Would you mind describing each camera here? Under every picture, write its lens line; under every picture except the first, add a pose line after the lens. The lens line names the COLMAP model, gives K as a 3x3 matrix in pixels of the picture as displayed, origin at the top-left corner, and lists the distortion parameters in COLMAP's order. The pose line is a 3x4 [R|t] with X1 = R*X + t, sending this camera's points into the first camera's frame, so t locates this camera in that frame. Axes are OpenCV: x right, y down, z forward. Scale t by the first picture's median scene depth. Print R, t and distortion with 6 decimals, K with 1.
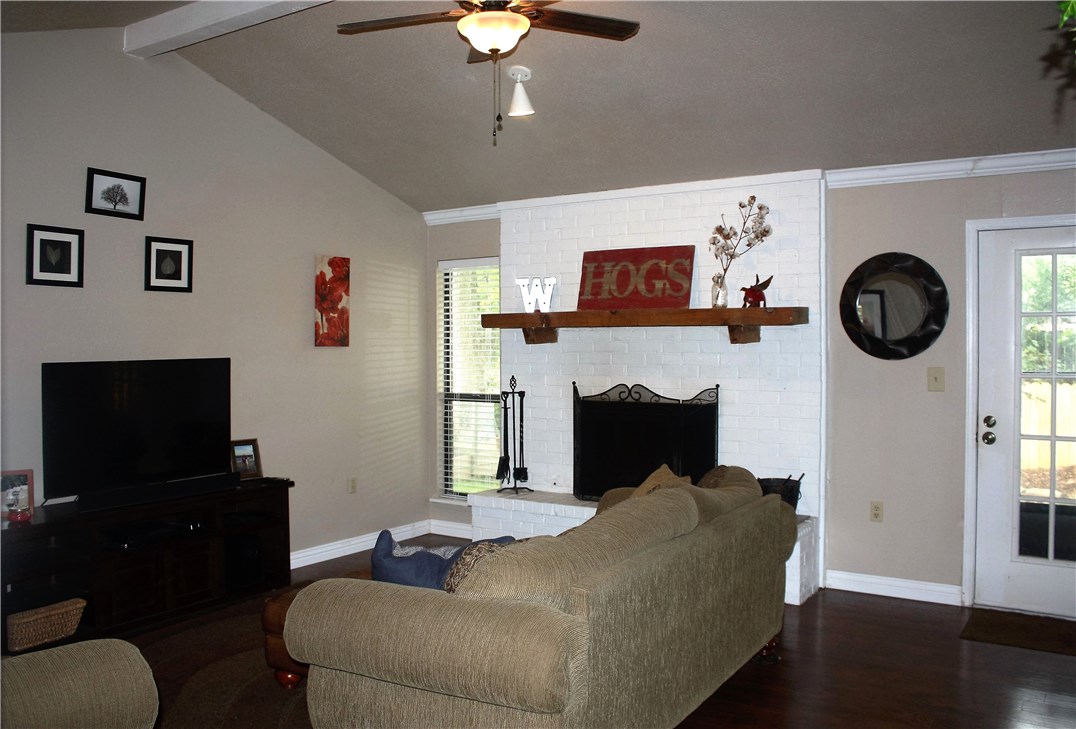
lens RADIAL K [[866.0, 0, 538.0], [0, 866.0, 364.5], [0, 0, 1]] dist [-0.006121, -0.003742]
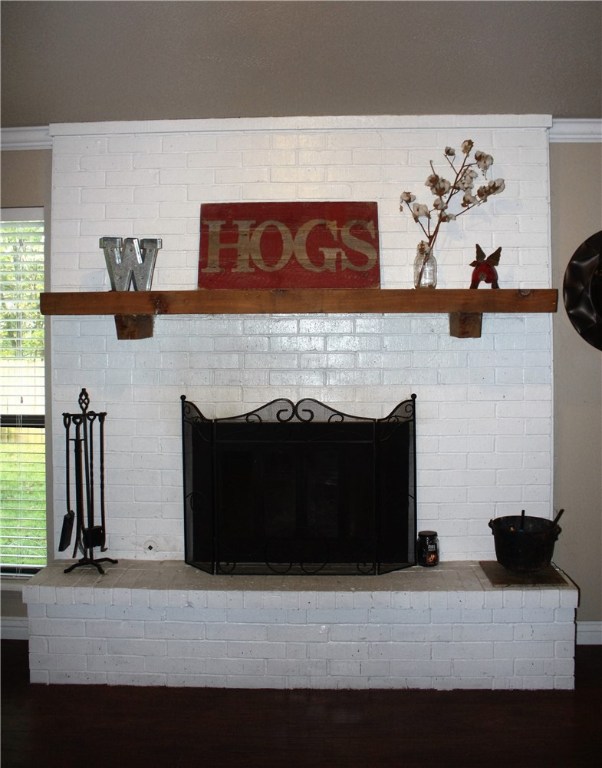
lens RADIAL K [[783.9, 0, 301.2], [0, 783.9, 331.1], [0, 0, 1]] dist [-0.118367, 0.028339]
pose [[0.872684, 0.000341, 0.488285, -0.189706], [0.015418, 0.999482, -0.028254, -0.012485], [-0.488042, 0.032185, 0.872227, 0.457744]]
